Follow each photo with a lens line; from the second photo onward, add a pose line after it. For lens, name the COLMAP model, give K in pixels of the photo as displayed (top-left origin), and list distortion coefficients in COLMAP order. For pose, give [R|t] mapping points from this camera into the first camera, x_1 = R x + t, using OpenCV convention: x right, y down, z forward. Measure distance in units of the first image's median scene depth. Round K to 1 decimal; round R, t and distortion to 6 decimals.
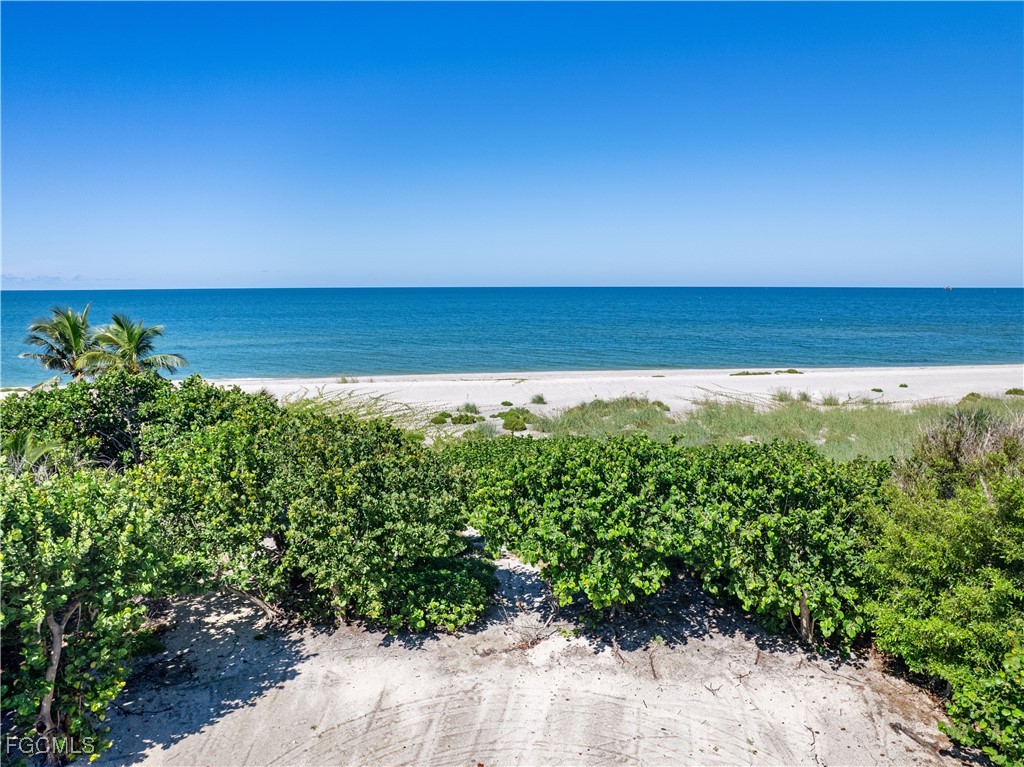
lens RADIAL K [[727.8, 0, 512.0], [0, 727.8, 383.5], [0, 0, 1]] dist [-0.049808, 0.002438]
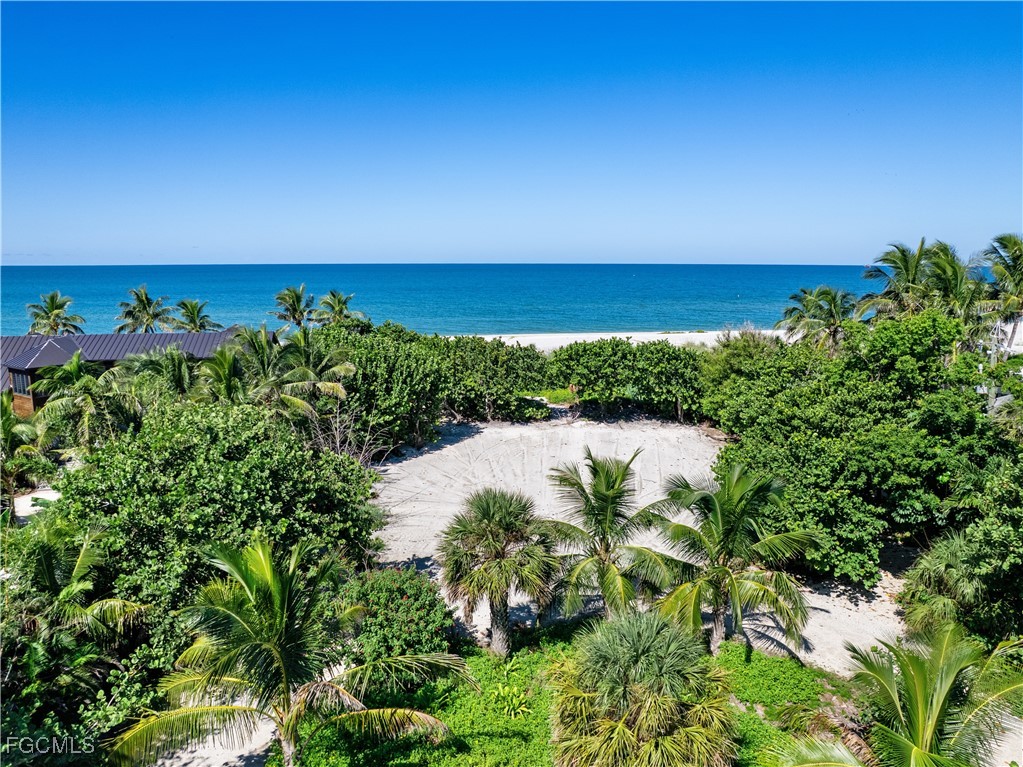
lens RADIAL K [[733.2, 0, 511.5], [0, 733.2, 383.5], [0, 0, 1]] dist [-0.068344, 0.045416]
pose [[0.996632, -0.011301, 0.081222, -0.368141], [0.008265, 0.999258, 0.037615, 0.124529], [-0.081587, -0.036817, 0.995986, -1.429539]]
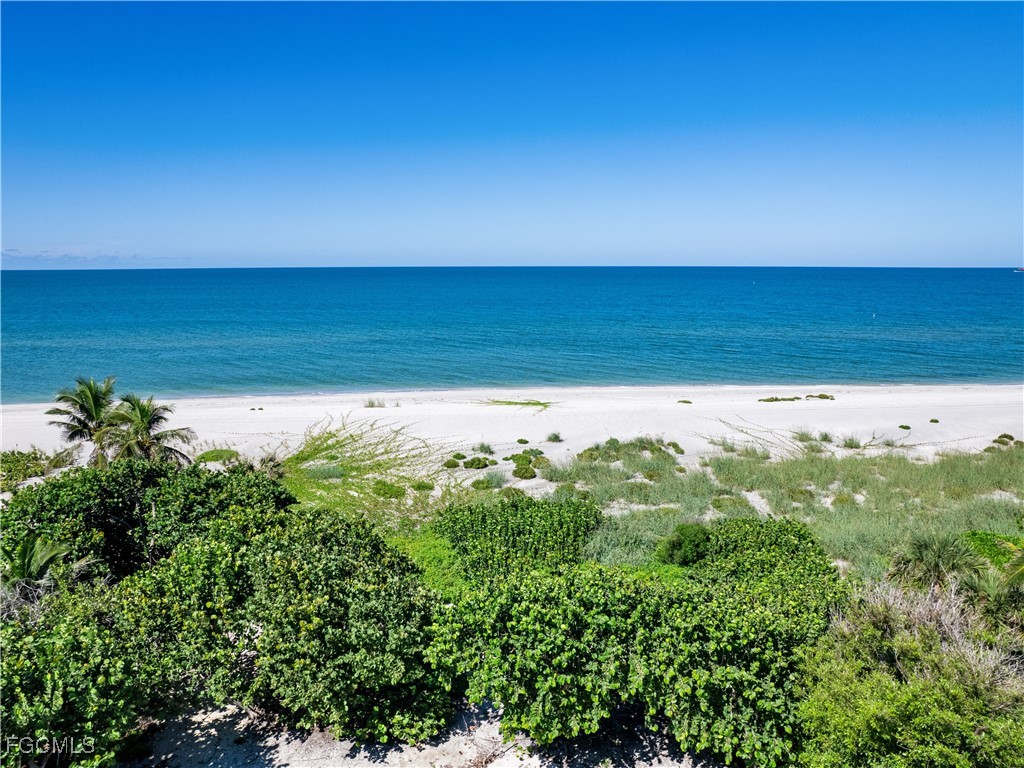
lens RADIAL K [[733.9, 0, 512.0], [0, 733.9, 384.0], [0, 0, 1]] dist [-0.068344, 0.045416]
pose [[0.997795, 0.010594, -0.065527, 0.123671], [-0.009107, 0.999695, 0.022961, -0.211780], [0.065750, -0.022313, 0.997587, -0.042442]]
